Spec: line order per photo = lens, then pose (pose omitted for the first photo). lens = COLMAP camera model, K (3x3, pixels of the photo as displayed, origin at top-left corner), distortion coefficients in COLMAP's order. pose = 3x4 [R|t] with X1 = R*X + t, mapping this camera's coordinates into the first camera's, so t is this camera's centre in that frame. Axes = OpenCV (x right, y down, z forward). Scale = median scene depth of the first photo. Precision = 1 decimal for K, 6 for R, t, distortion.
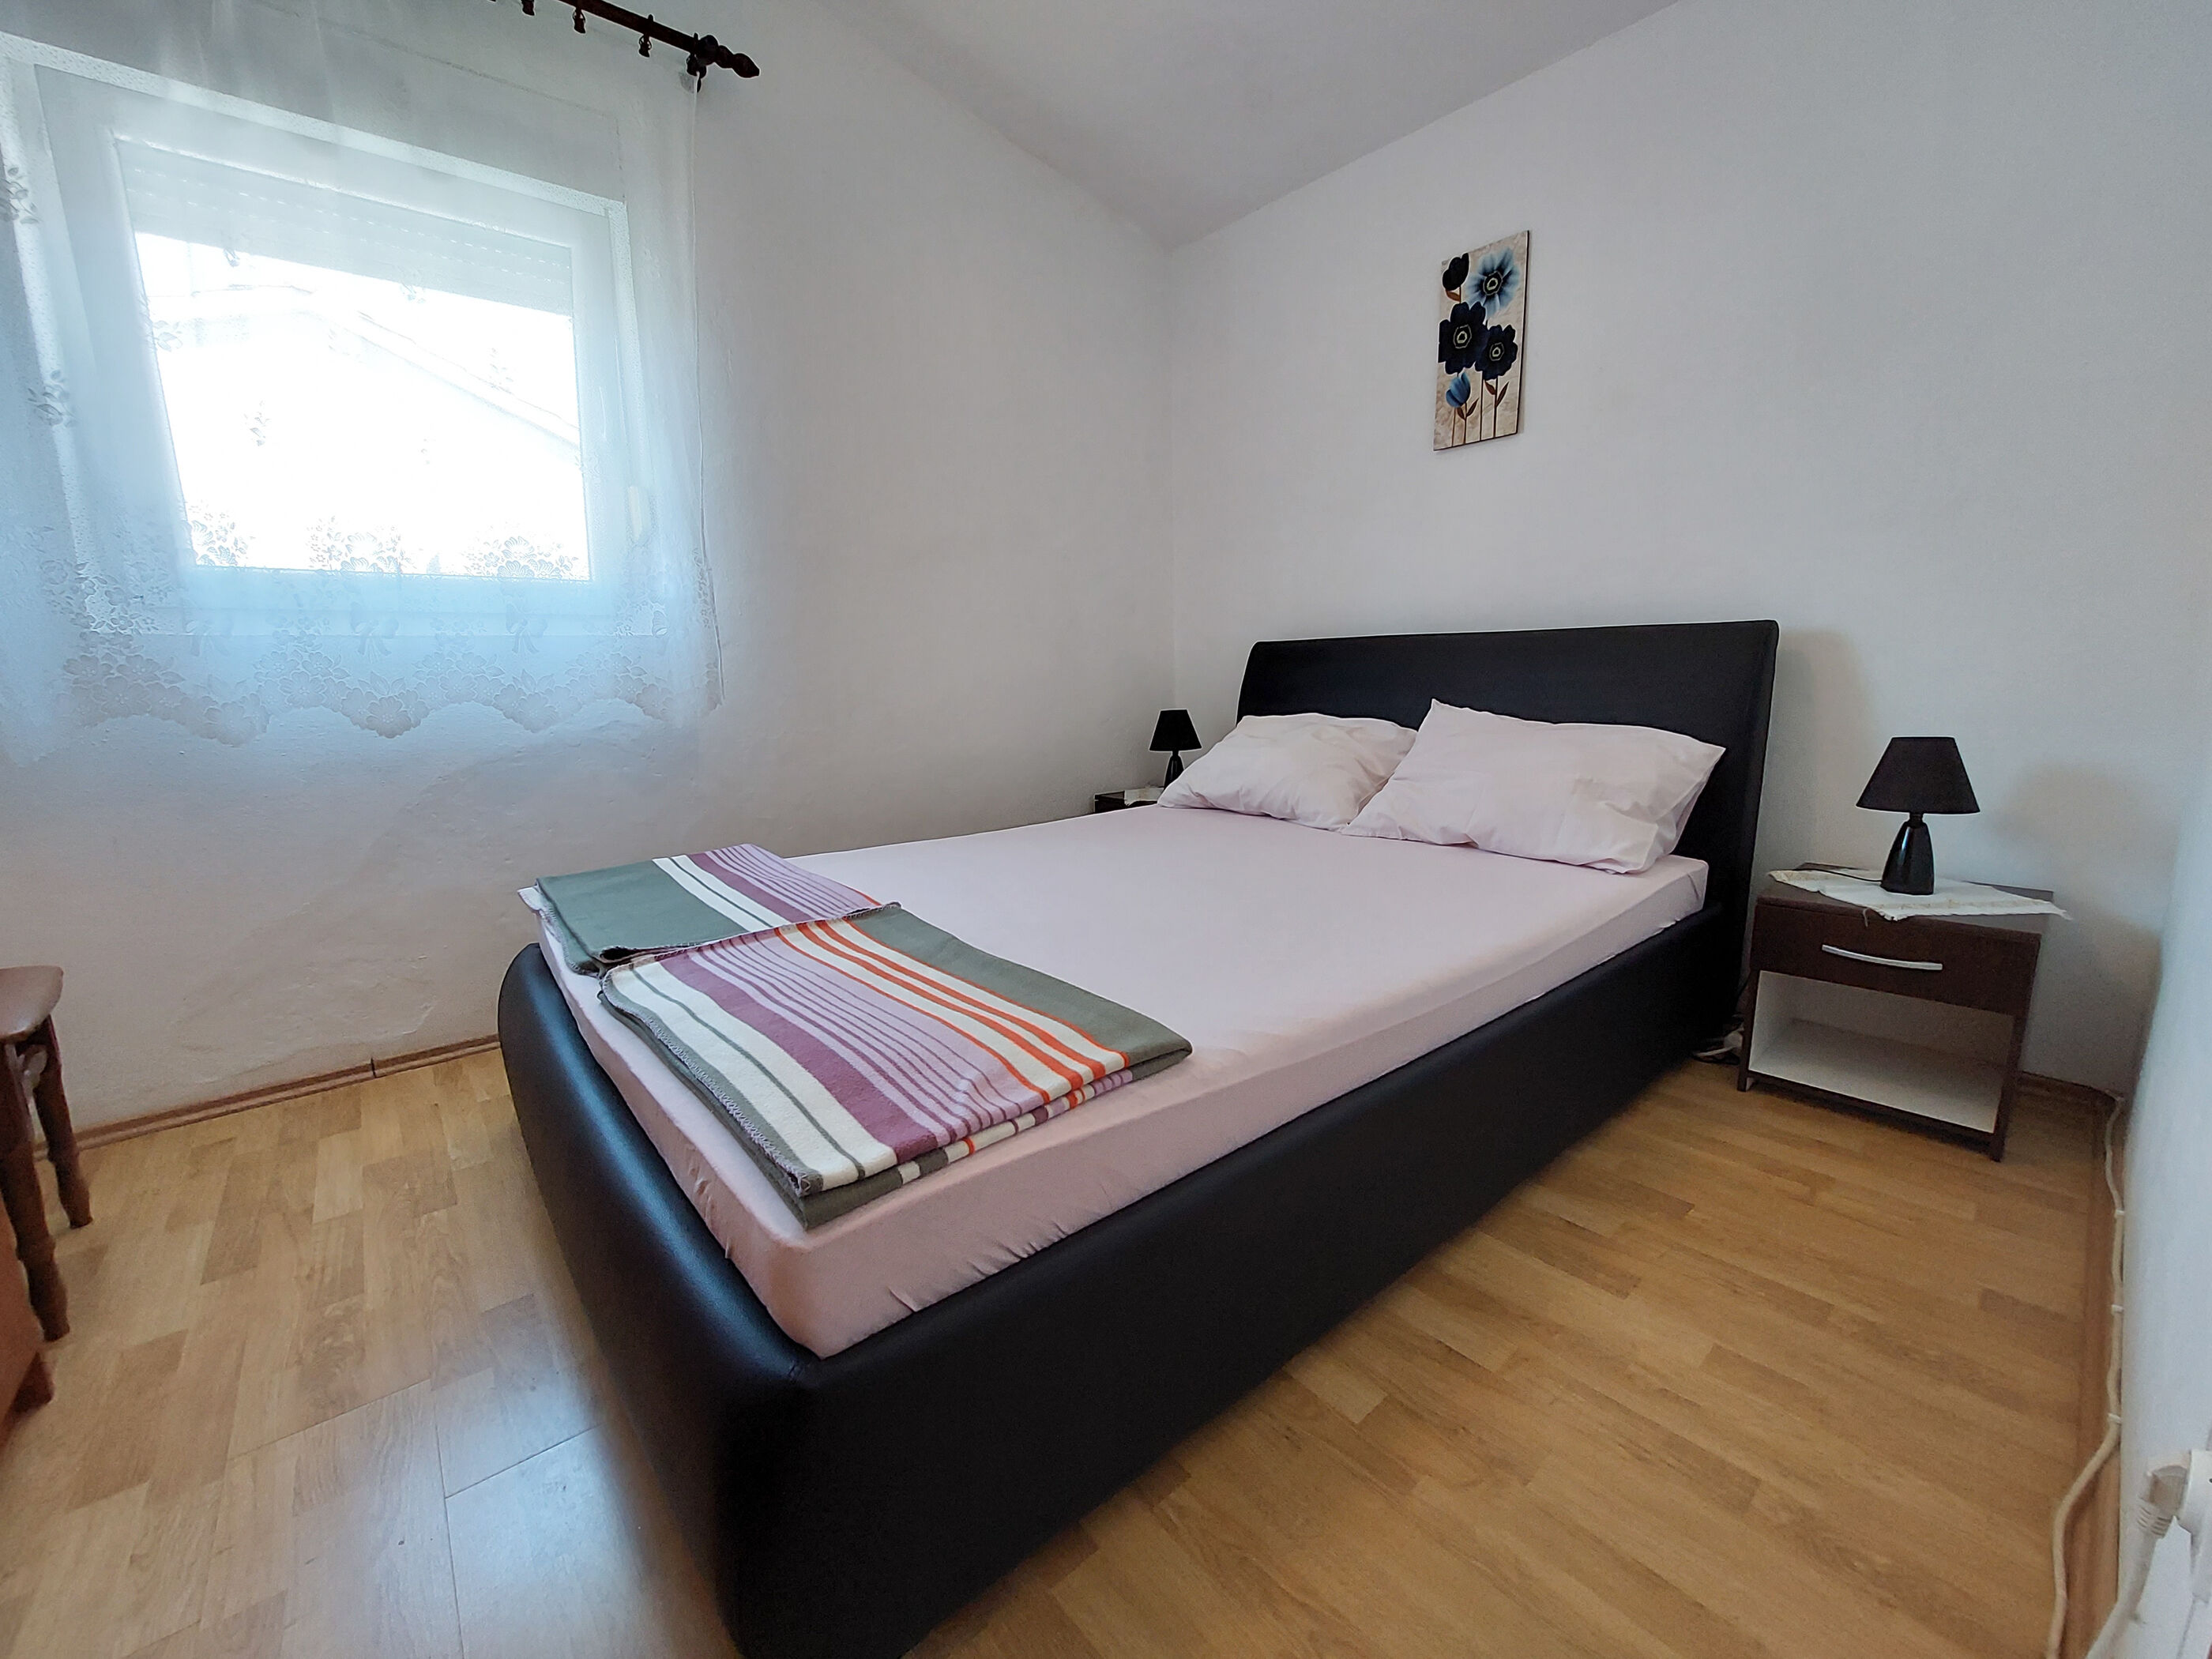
lens RADIAL K [[882.3, 0, 1088.5], [0, 882.3, 832.8], [0, 0, 1]] dist [-0.013758, -0.002098]
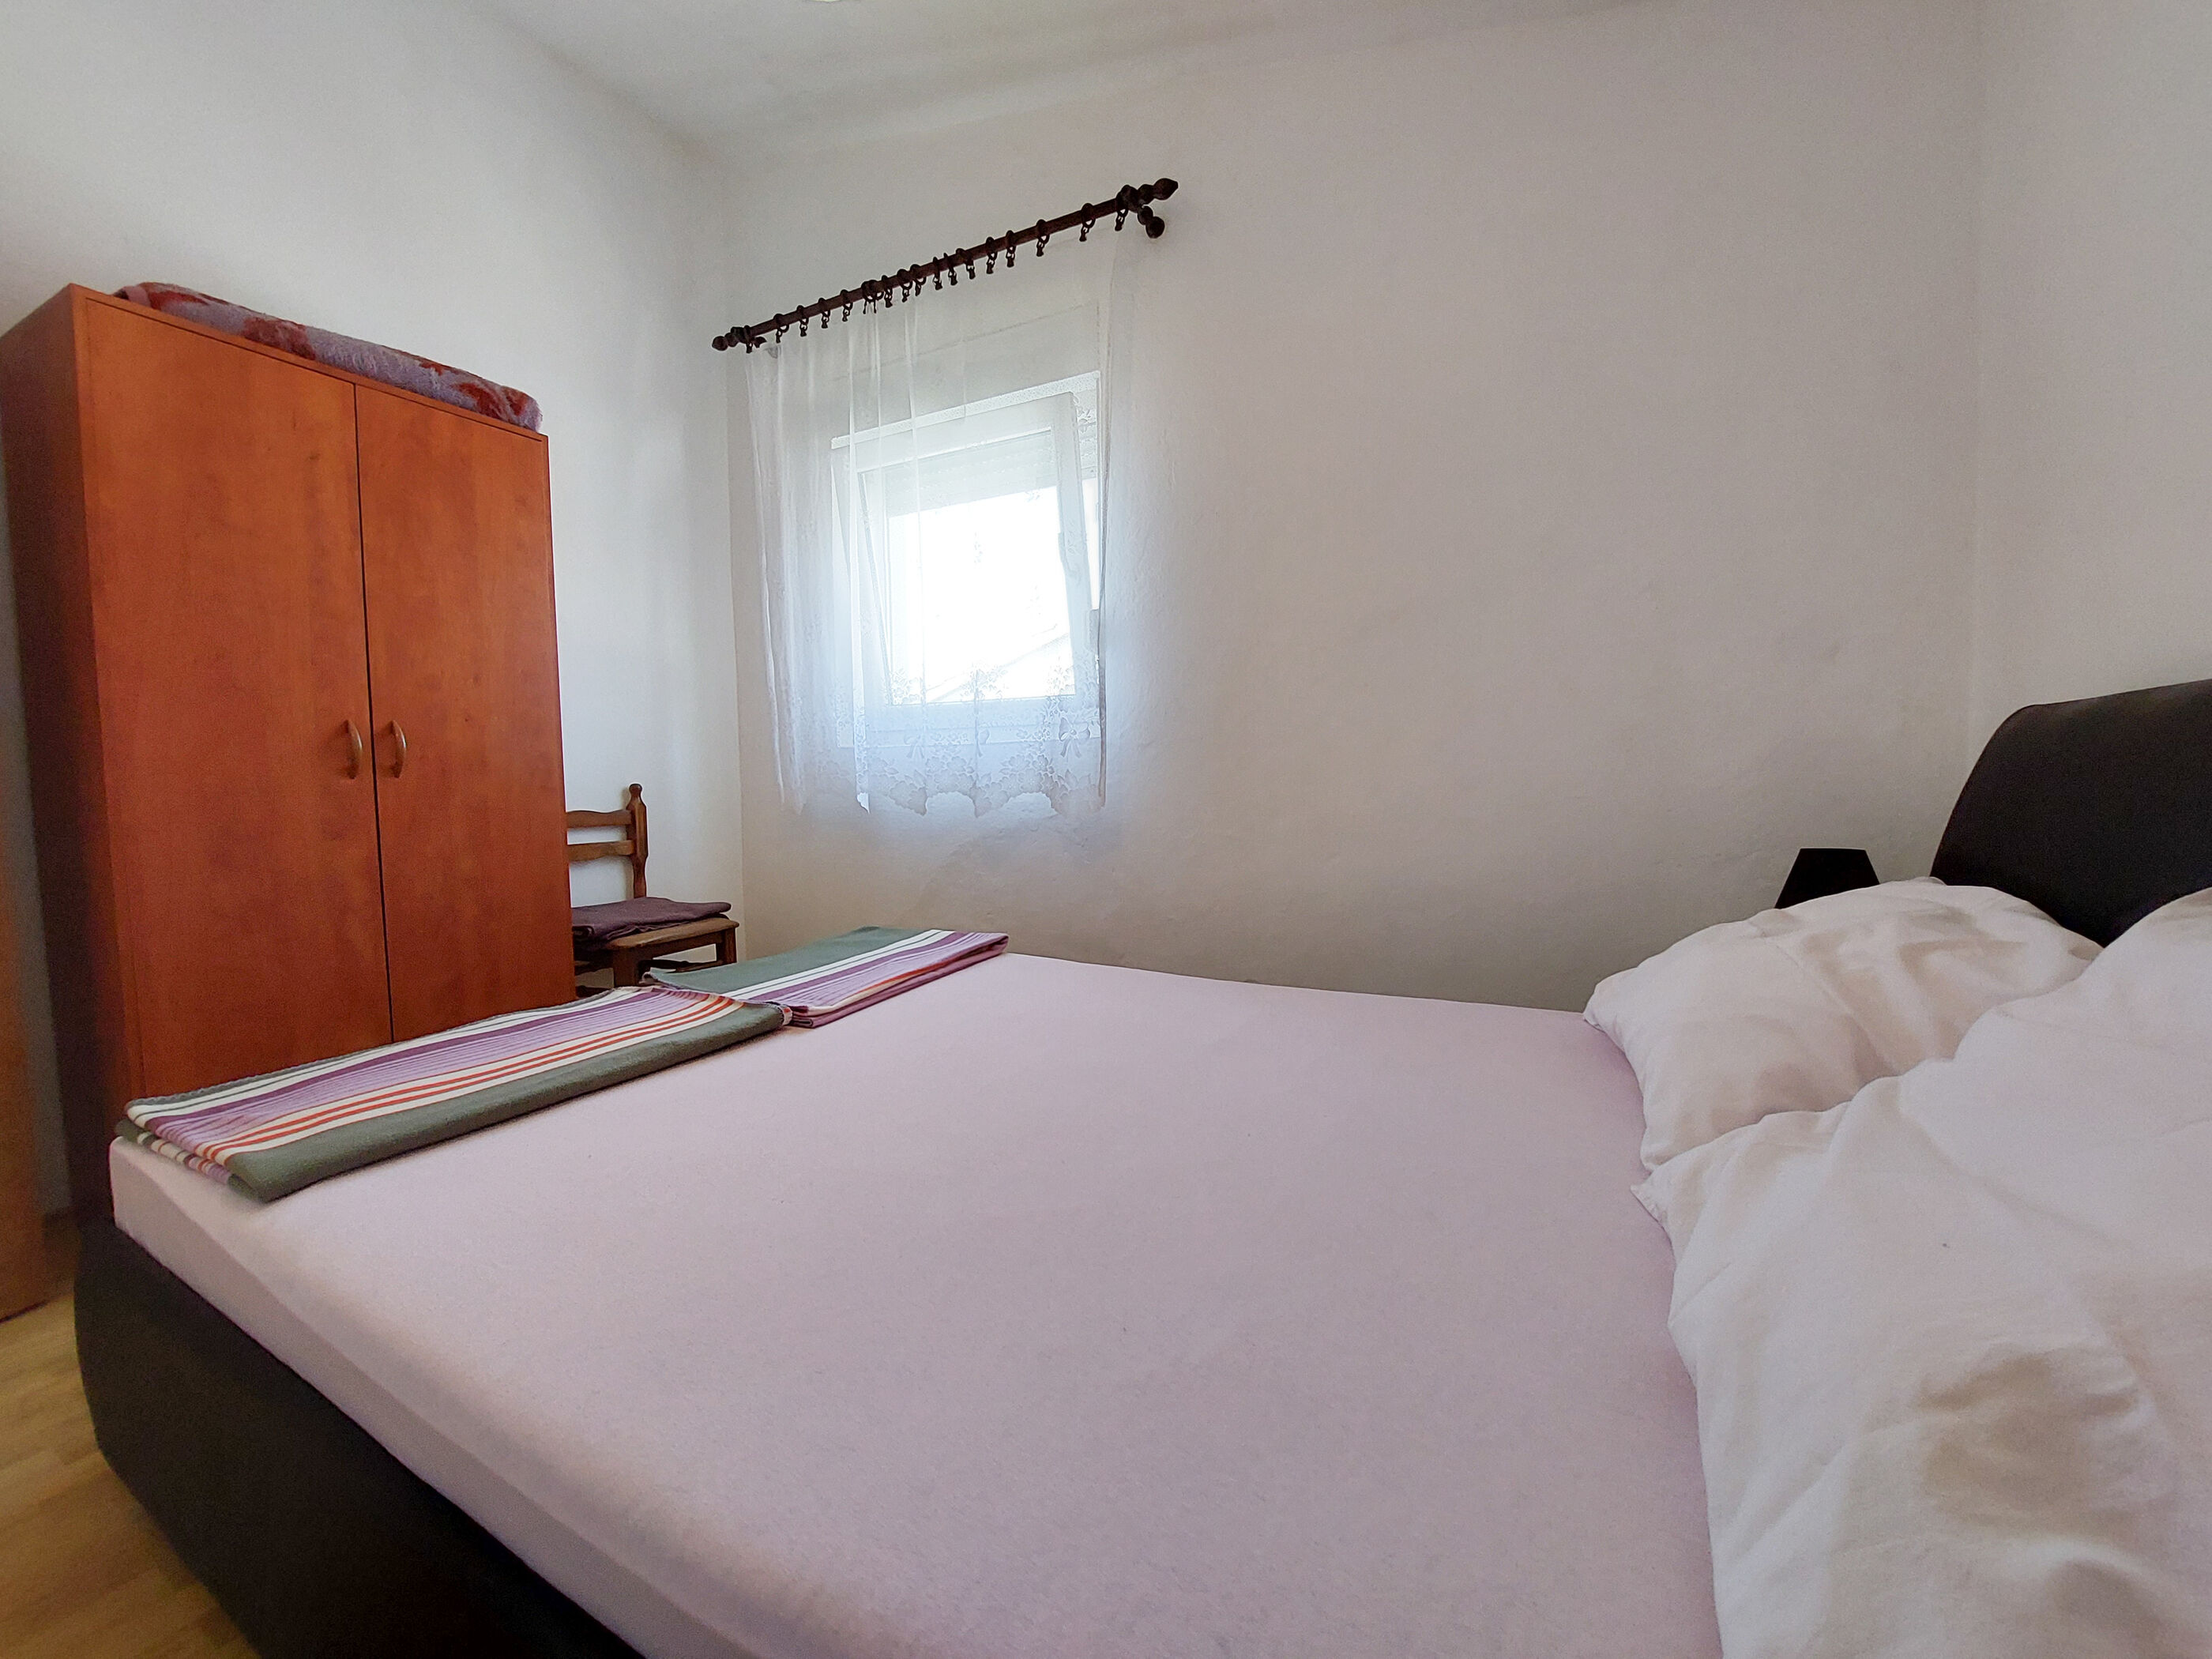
lens RADIAL K [[882.3, 0, 1115.4], [0, 882.3, 823.1], [0, 0, 1]] dist [-0.013758, -0.002098]
pose [[0.364495, 0.064518, -0.928968, 0.623173], [-0.158063, 0.987407, 0.006558, -0.144446], [0.917692, 0.144445, 0.370103, 0.704215]]
